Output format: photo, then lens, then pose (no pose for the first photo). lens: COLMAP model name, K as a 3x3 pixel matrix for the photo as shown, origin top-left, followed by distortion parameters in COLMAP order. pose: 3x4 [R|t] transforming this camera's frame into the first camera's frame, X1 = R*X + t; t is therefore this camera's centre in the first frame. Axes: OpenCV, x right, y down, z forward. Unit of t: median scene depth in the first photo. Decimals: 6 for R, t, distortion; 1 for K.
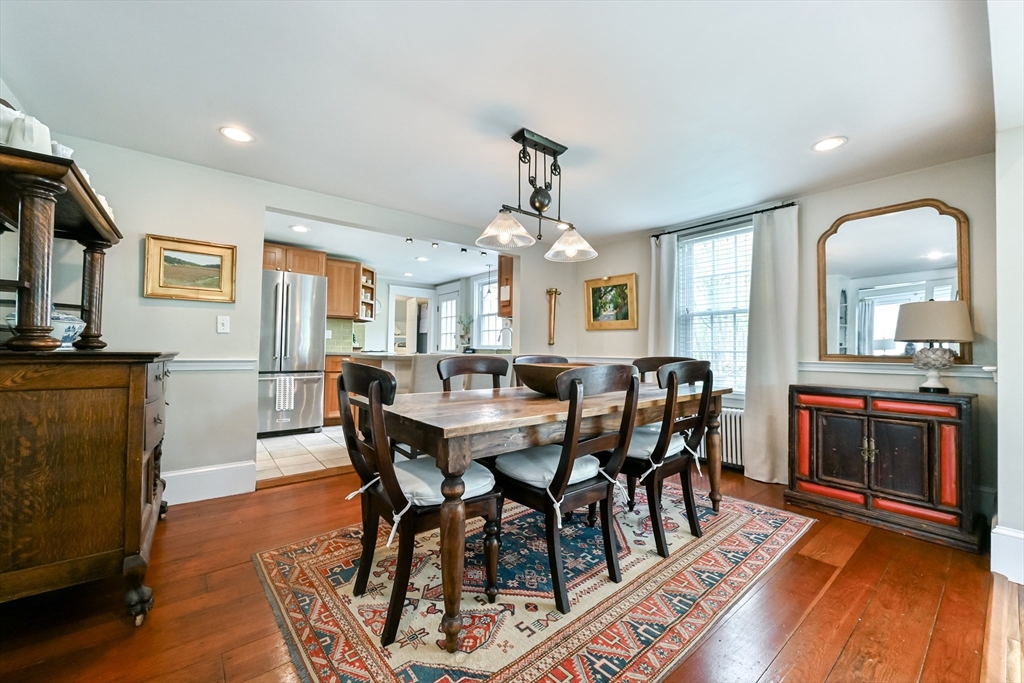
lens RADIAL K [[410.8, 0, 507.8], [0, 410.8, 337.8], [0, 0, 1]] dist [-0.000115, -0.000852]
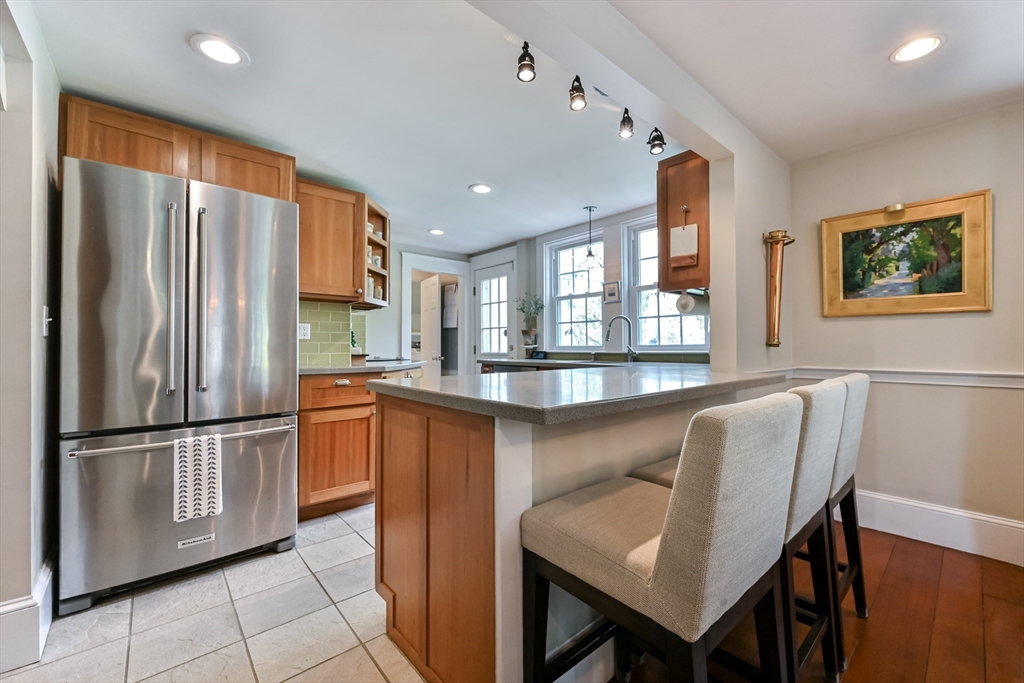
lens RADIAL K [[410.8, 0, 521.2], [0, 410.8, 344.1], [0, 0, 1]] dist [-0.000115, -0.000852]
pose [[0.997367, -0.014686, 0.071019, -0.203746], [0.012748, 0.999536, 0.027659, -0.003108], [-0.071392, -0.026680, 0.997091, 0.469150]]
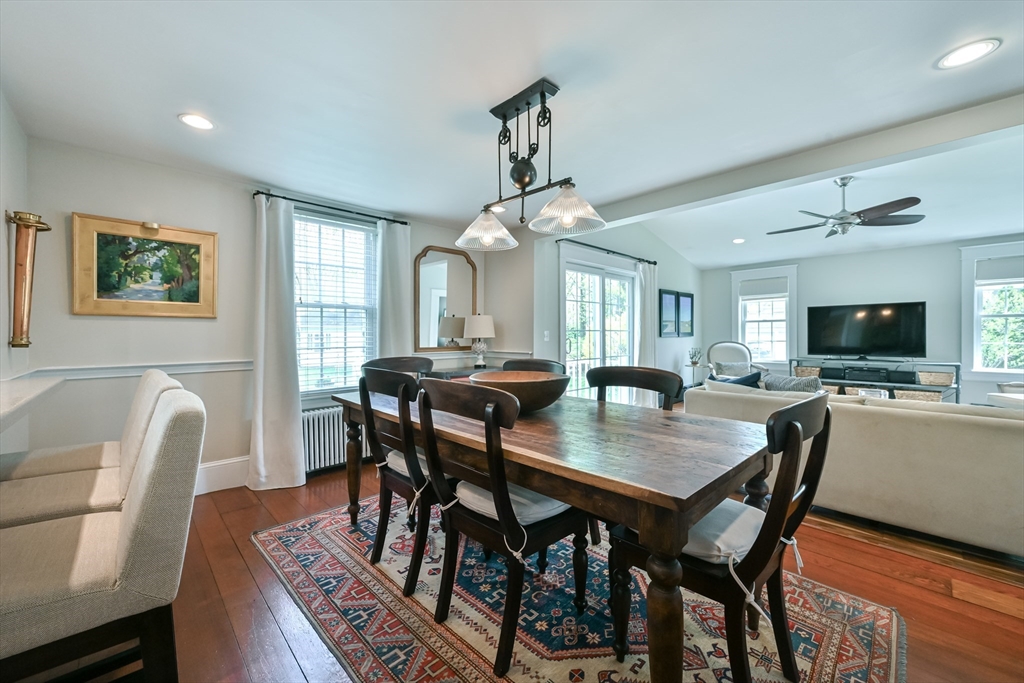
lens RADIAL K [[410.8, 0, 510.6], [0, 410.8, 334.0], [0, 0, 1]] dist [-0.000115, -0.000852]
pose [[-0.099342, -0.010845, 0.994994, -0.319594], [-0.026269, 0.999621, 0.008273, -0.011565], [-0.994707, -0.025316, -0.099589, 0.484037]]
